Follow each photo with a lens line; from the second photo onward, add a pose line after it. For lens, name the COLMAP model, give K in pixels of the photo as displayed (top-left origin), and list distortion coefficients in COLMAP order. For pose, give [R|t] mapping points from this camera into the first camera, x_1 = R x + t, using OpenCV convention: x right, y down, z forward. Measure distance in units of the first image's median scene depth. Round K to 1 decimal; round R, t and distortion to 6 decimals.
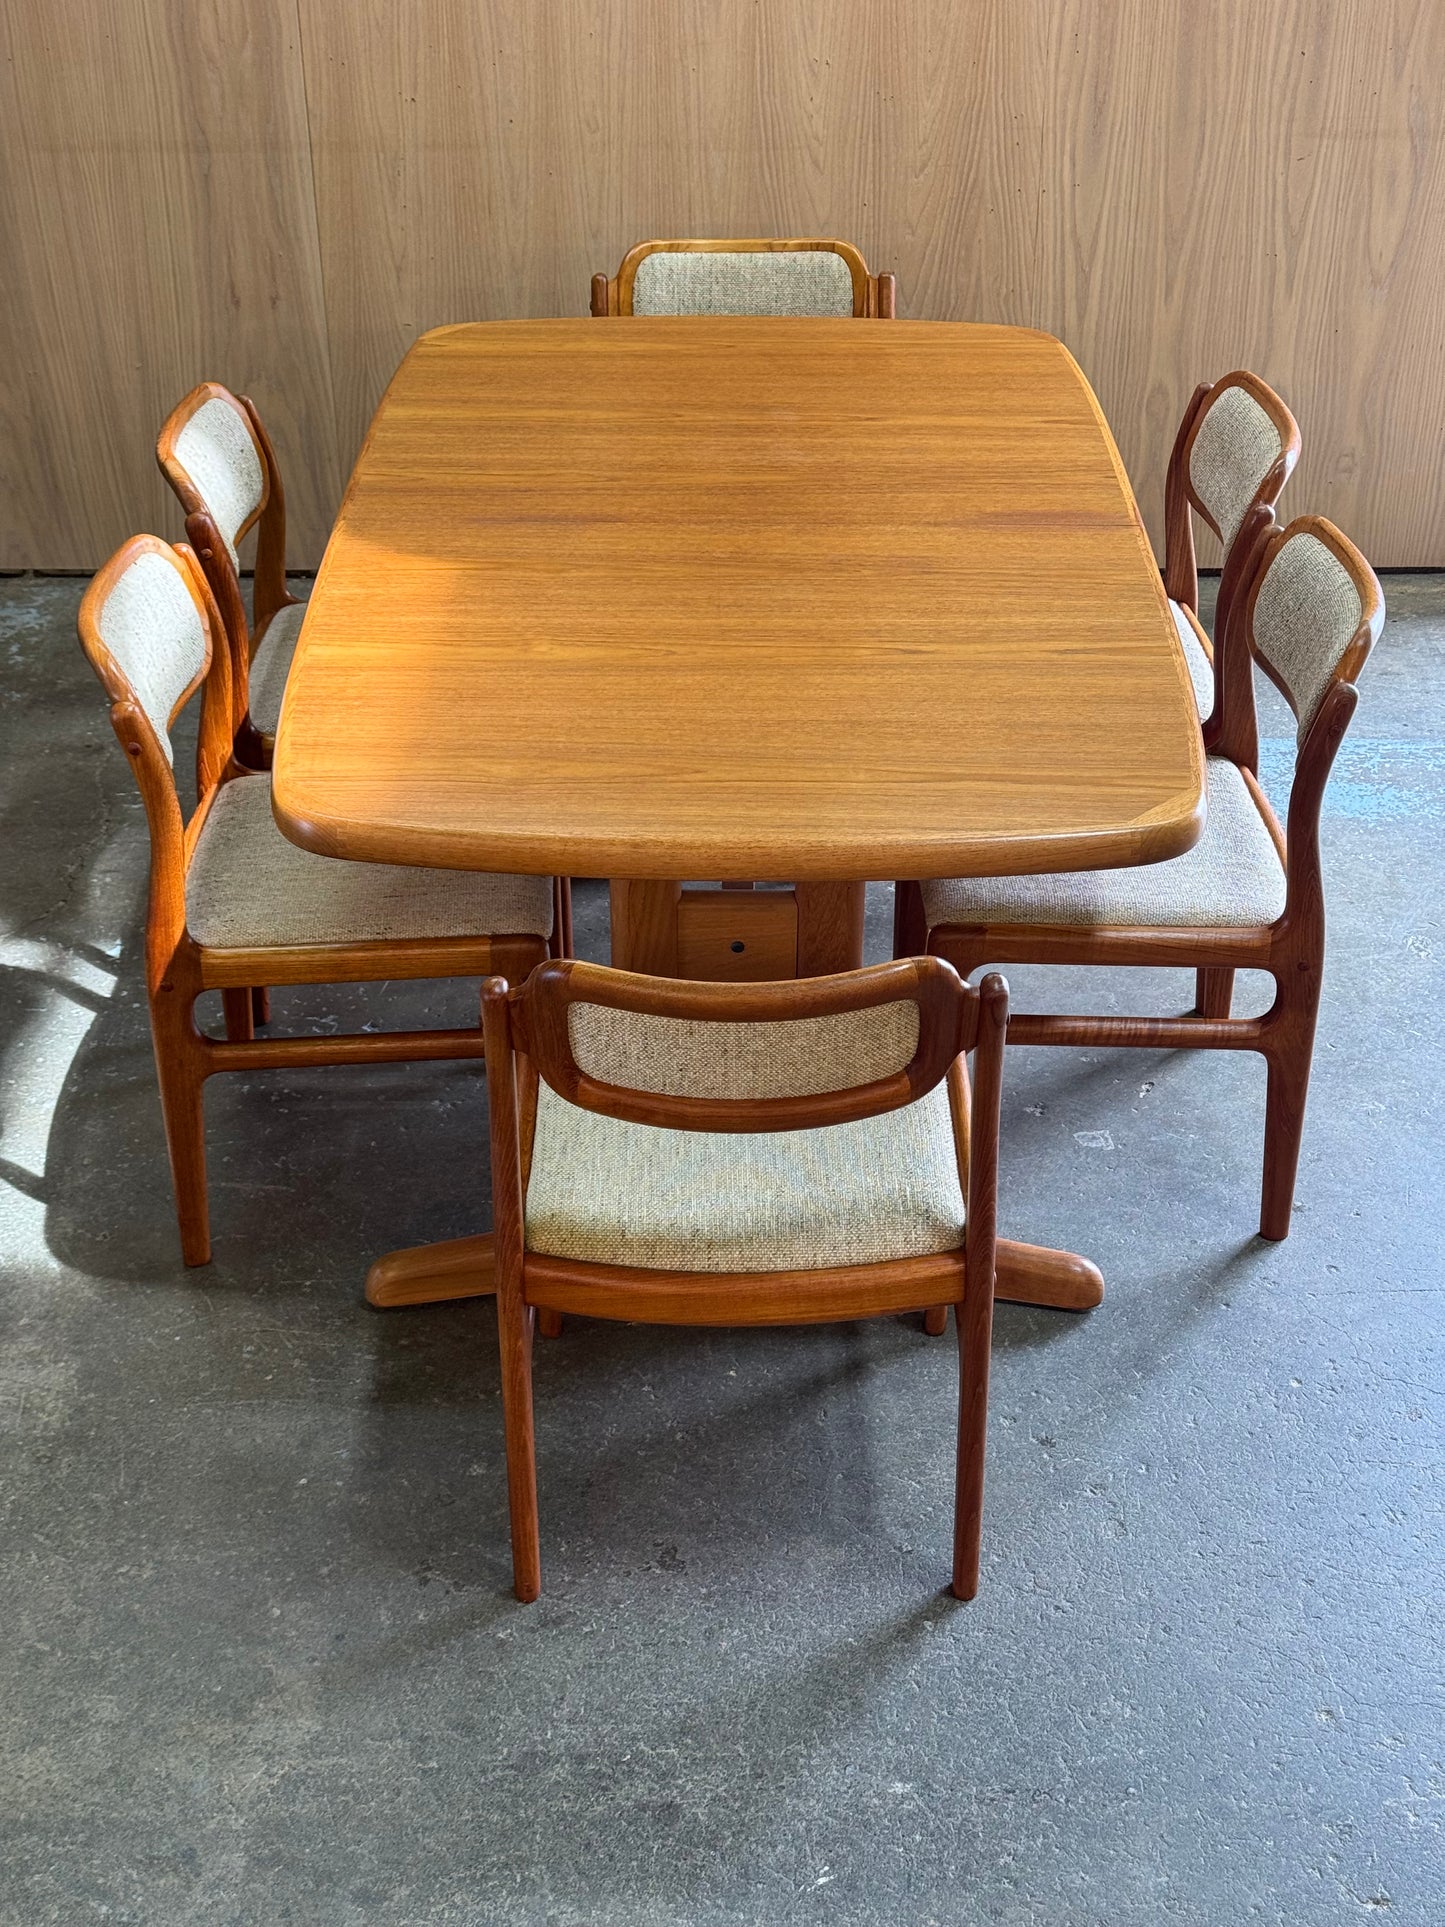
lens RADIAL K [[2657.6, 0, 732.4], [0, 2657.6, 968.6], [0, 0, 1]] dist [0.200859, -0.428641]
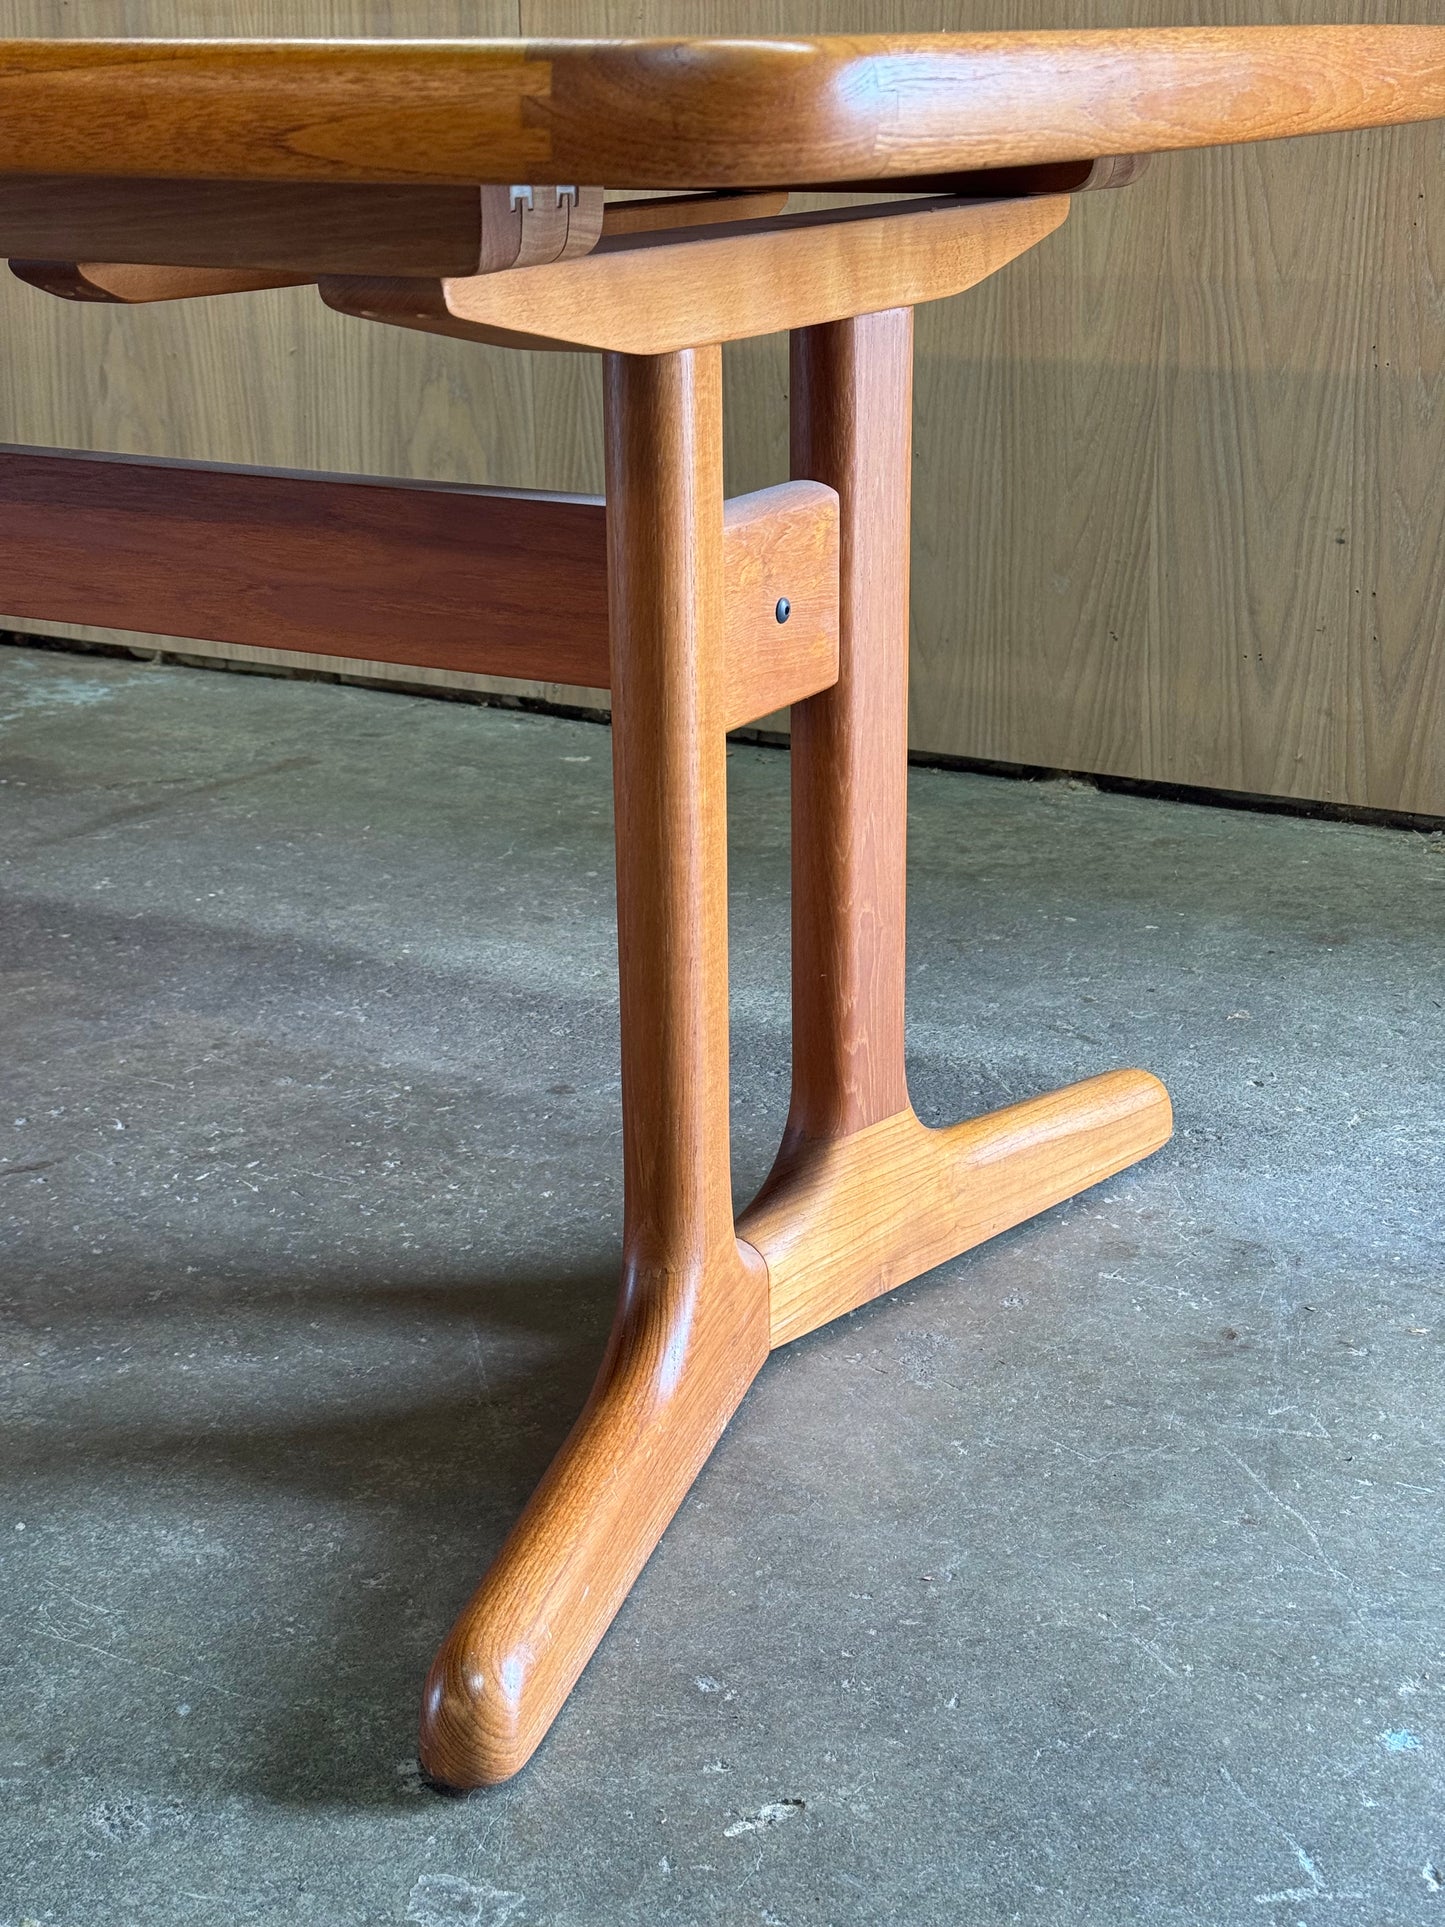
lens RADIAL K [[2657.6, 0, 732.4], [0, 2657.6, 968.6], [0, 0, 1]] dist [0.200859, -0.428641]
pose [[0.867647, 0.156524, -0.471899, 0.227917], [-0.255469, 0.954623, -0.153073, -0.002187], [0.426526, 0.253369, 0.868263, 0.537324]]
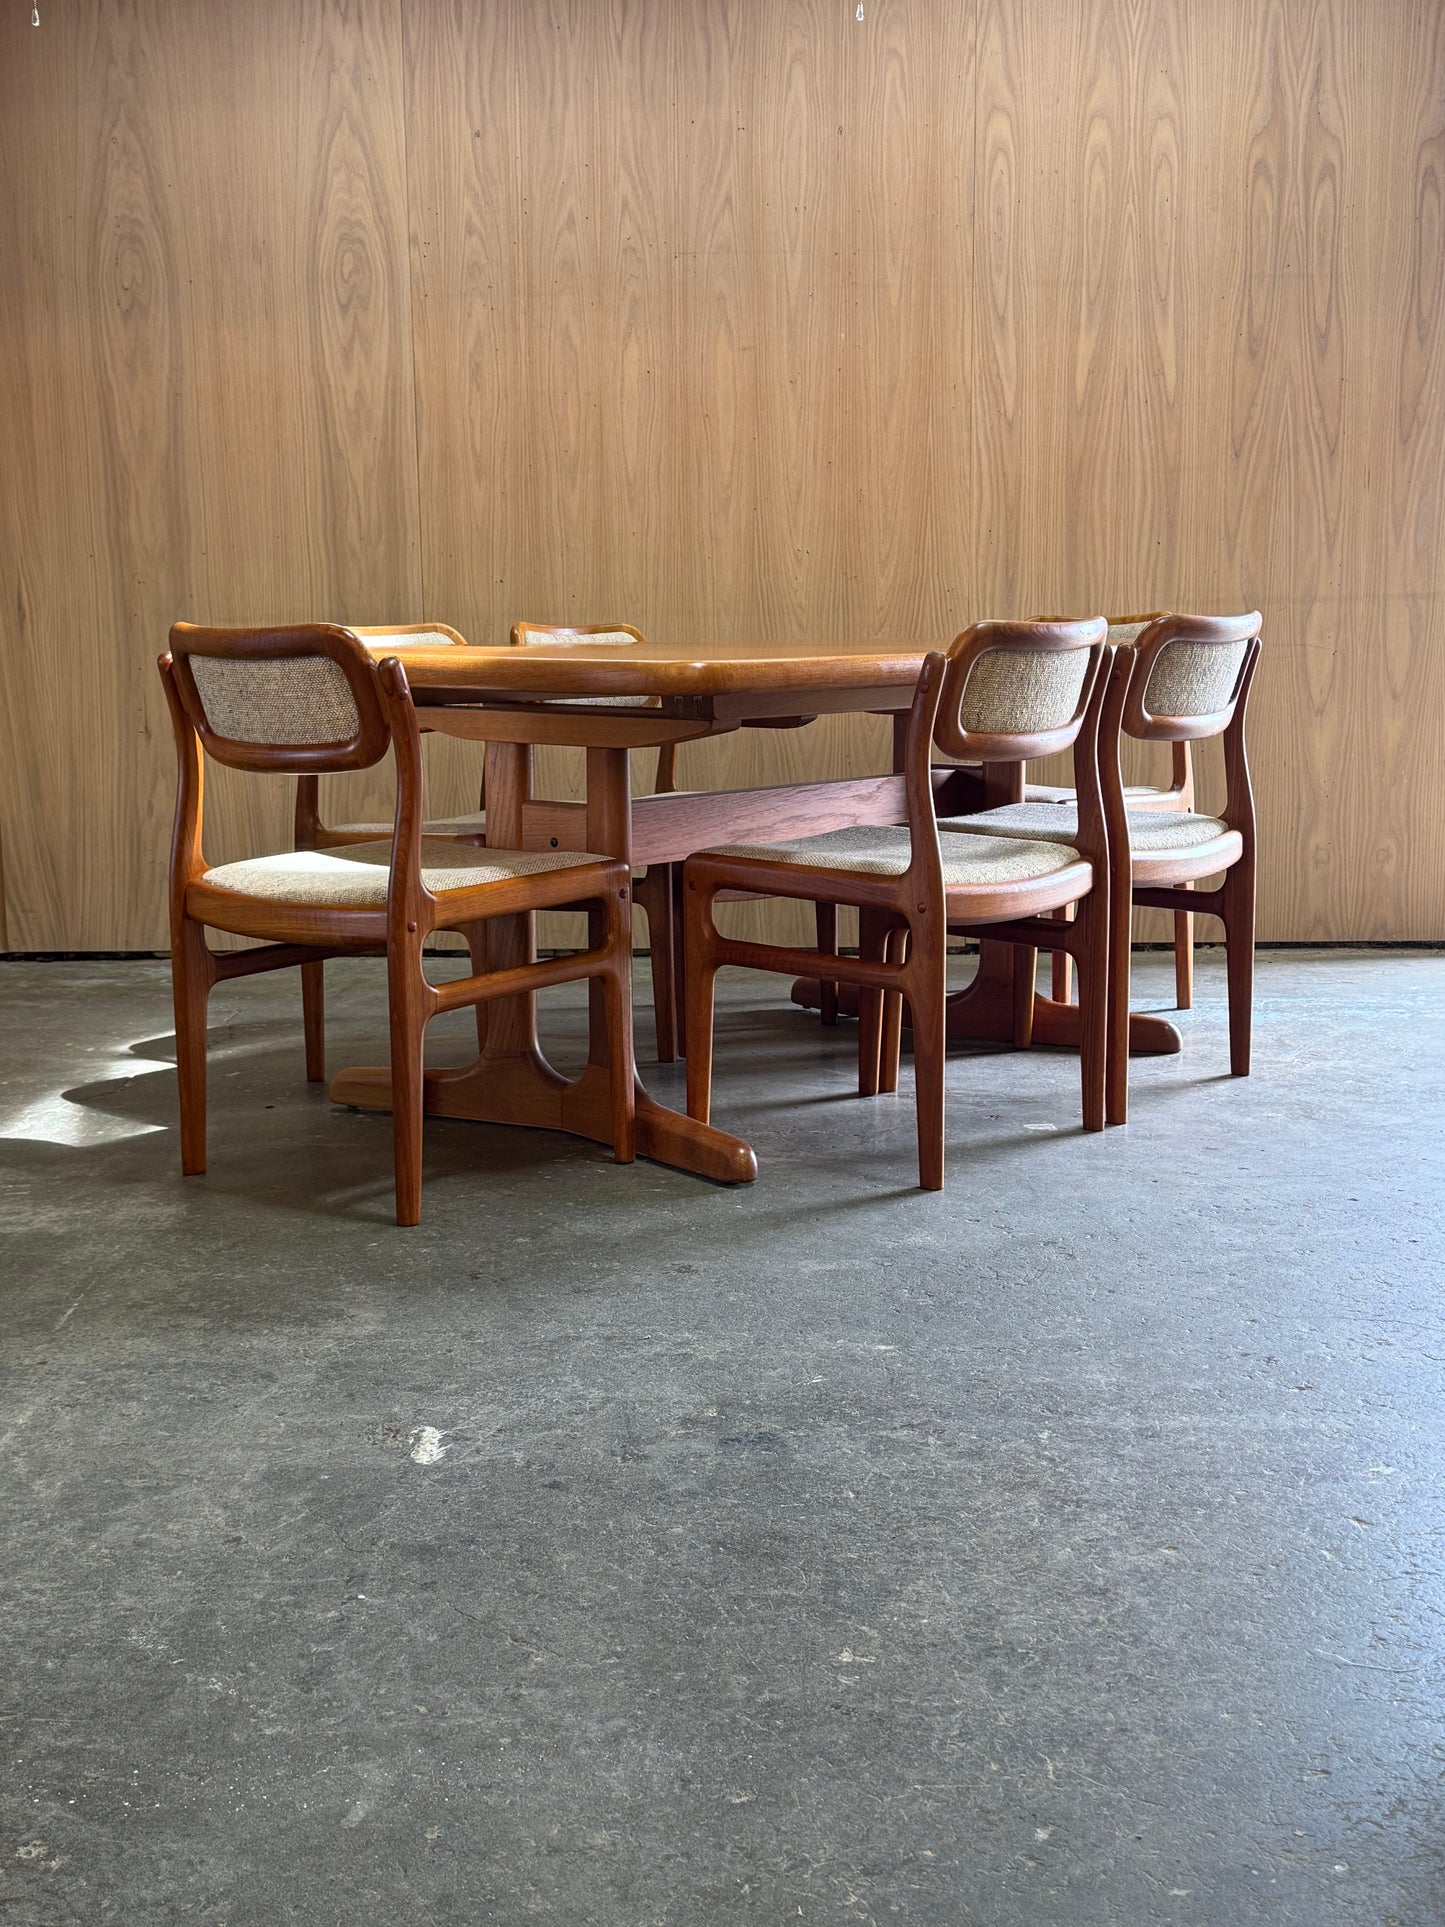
lens RADIAL K [[2271.7, 0, 725.8], [0, 2271.7, 963.7], [0, 0, 1]] dist [0.214994, -0.497790]
pose [[0.999966, -0.004366, -0.006971, 0.001173], [0.001372, 0.924153, -0.382019, 0.295761], [0.008110, 0.381997, 0.924128, 0.016915]]
